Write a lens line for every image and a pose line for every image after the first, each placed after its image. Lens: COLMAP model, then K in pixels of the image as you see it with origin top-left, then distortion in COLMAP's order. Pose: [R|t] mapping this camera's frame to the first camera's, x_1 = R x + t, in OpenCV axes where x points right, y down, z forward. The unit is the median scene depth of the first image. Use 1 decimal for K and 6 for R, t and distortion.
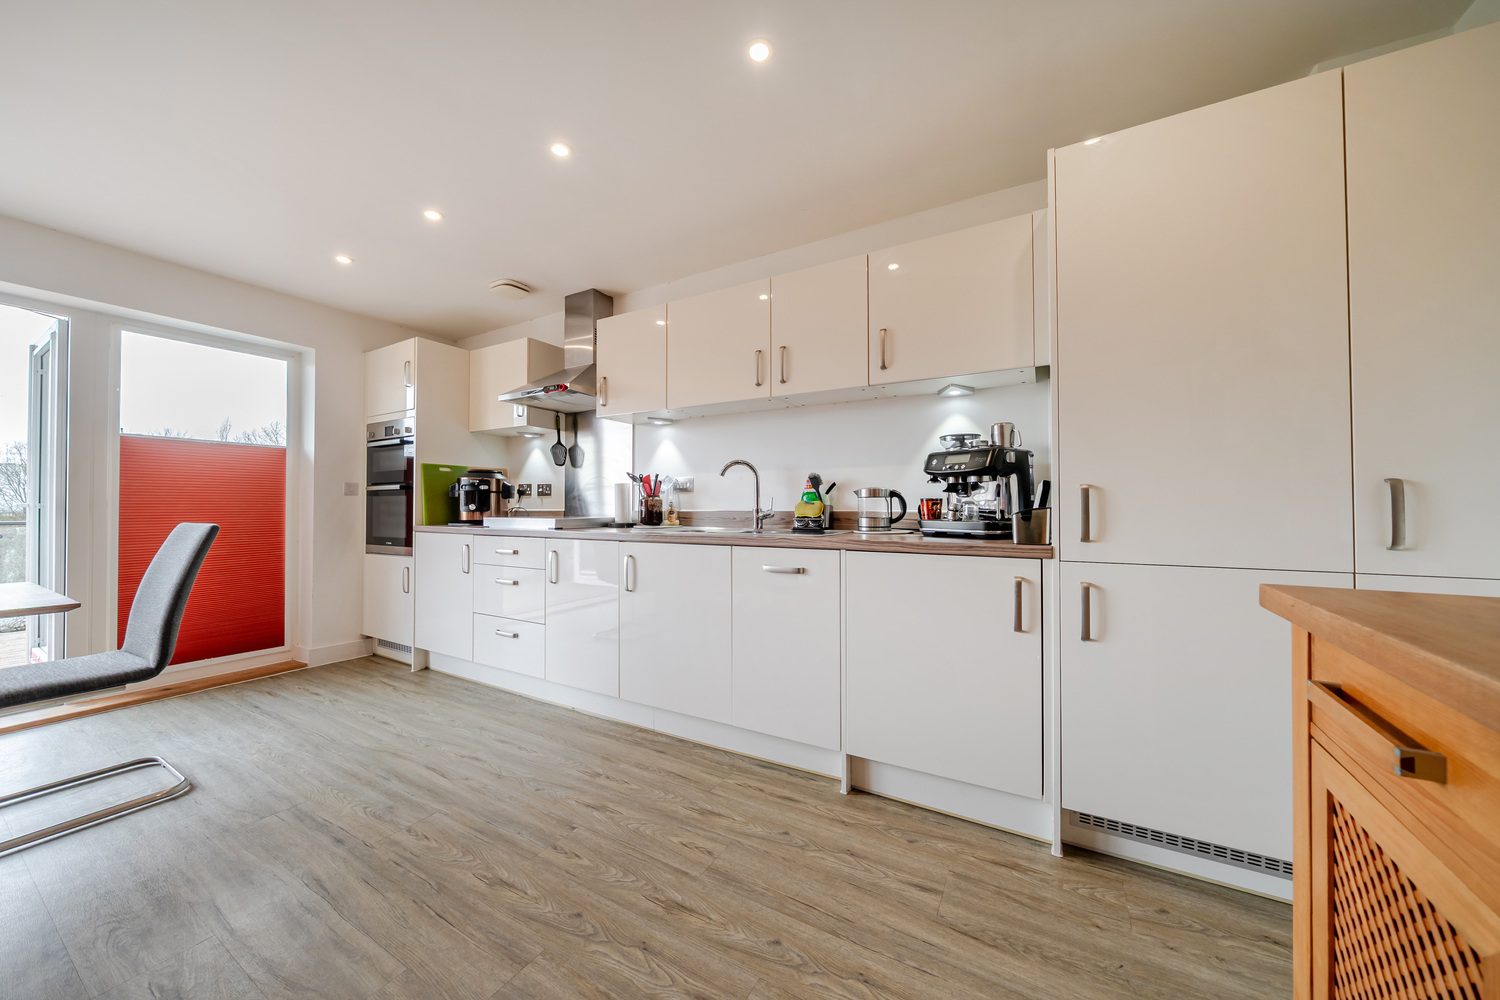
lens RADIAL K [[523.9, 0, 747.2], [0, 523.9, 496.5], [0, 0, 1]] dist [-0.005216, 0.000035]
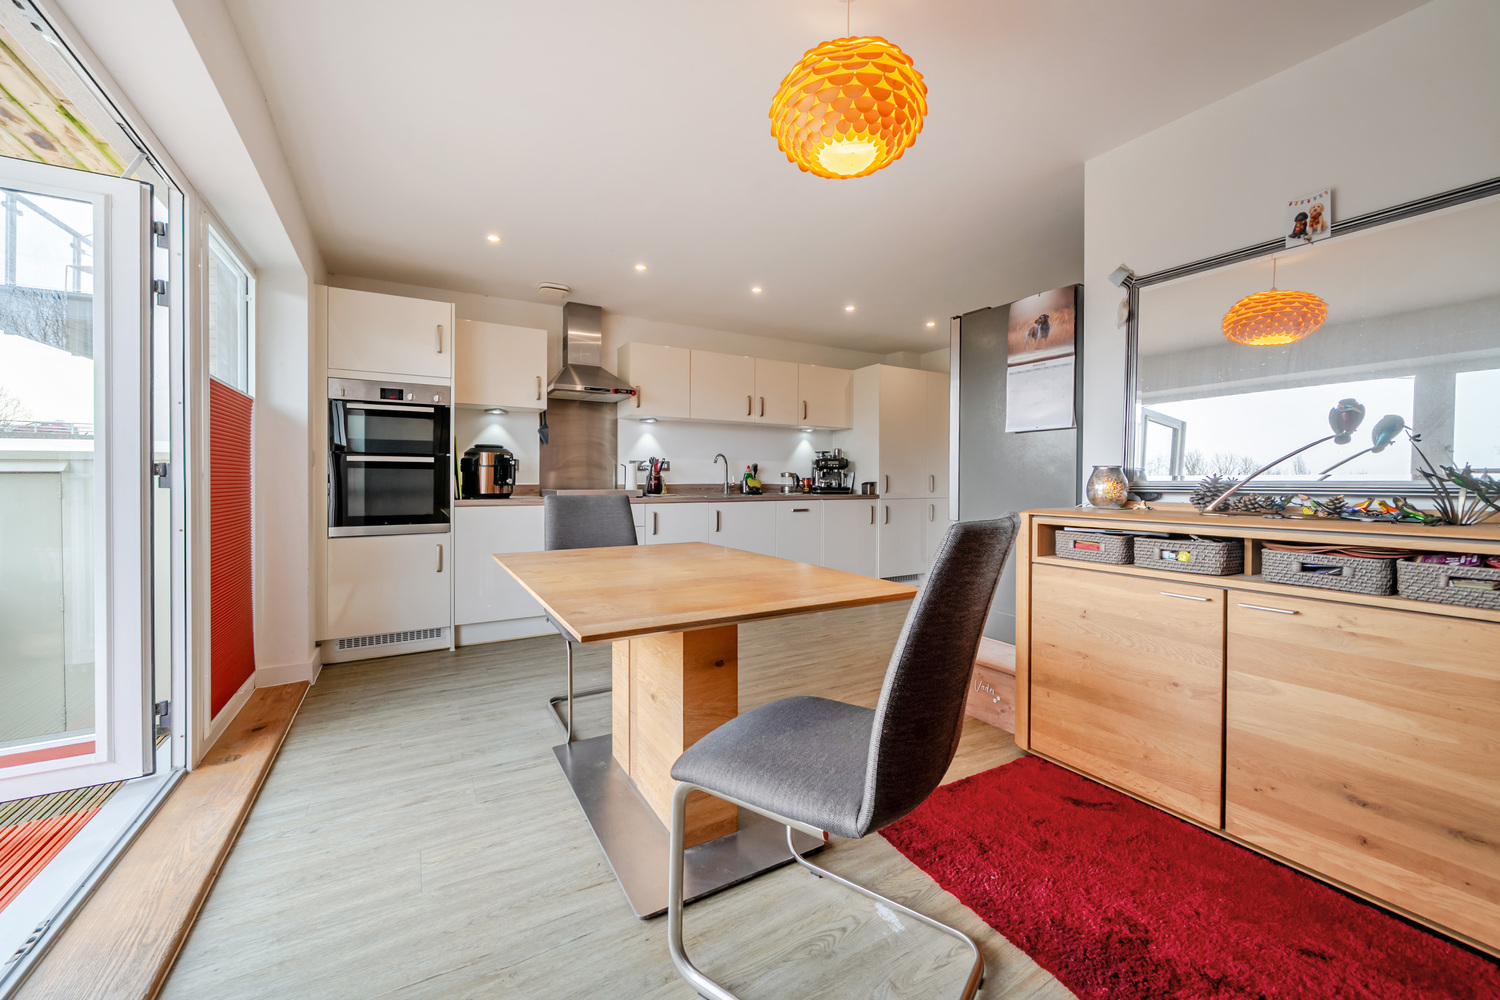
lens RADIAL K [[583.9, 0, 767.4], [0, 583.9, 485.0], [0, 0, 1]] dist [0.000280, 0.000004]
pose [[0.463788, -0.003112, 0.885941, -1.864396], [-0.019808, 0.999707, 0.013881, 0.002838], [-0.885725, -0.023987, 0.463591, -0.008434]]
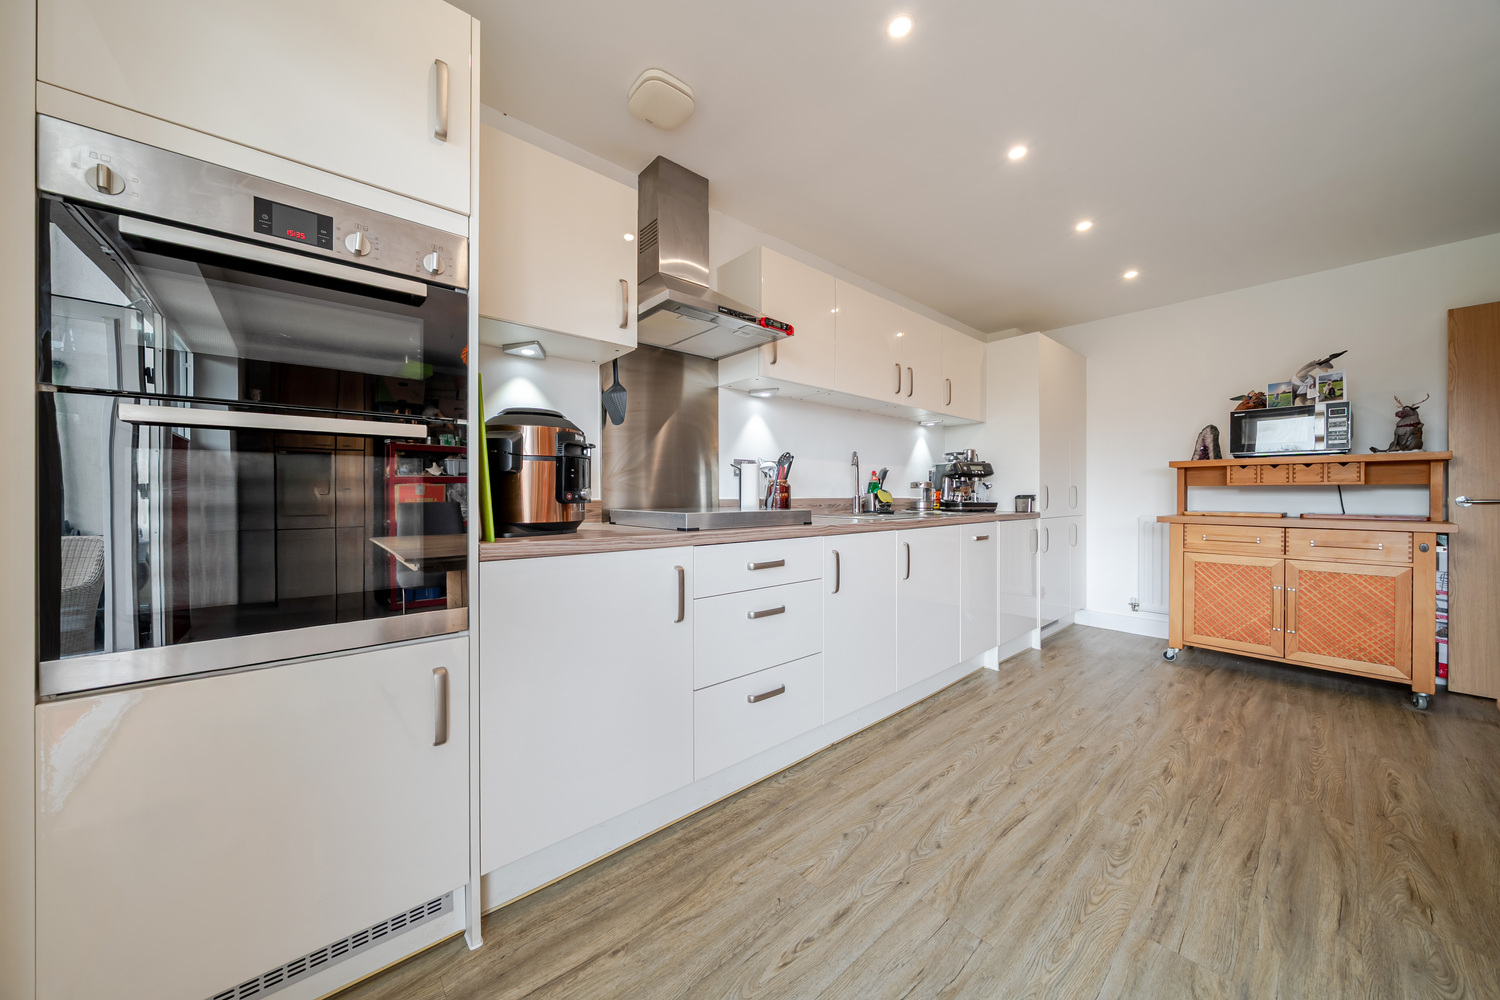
lens RADIAL K [[523.9, 0, 747.2], [0, 523.9, 496.5], [0, 0, 1]] dist [-0.005216, 0.000035]
pose [[0.312320, -0.000255, 0.949977, -1.298984], [-0.020607, 0.999763, 0.007043, 0.024230], [-0.949753, -0.021776, 0.312241, 1.007878]]
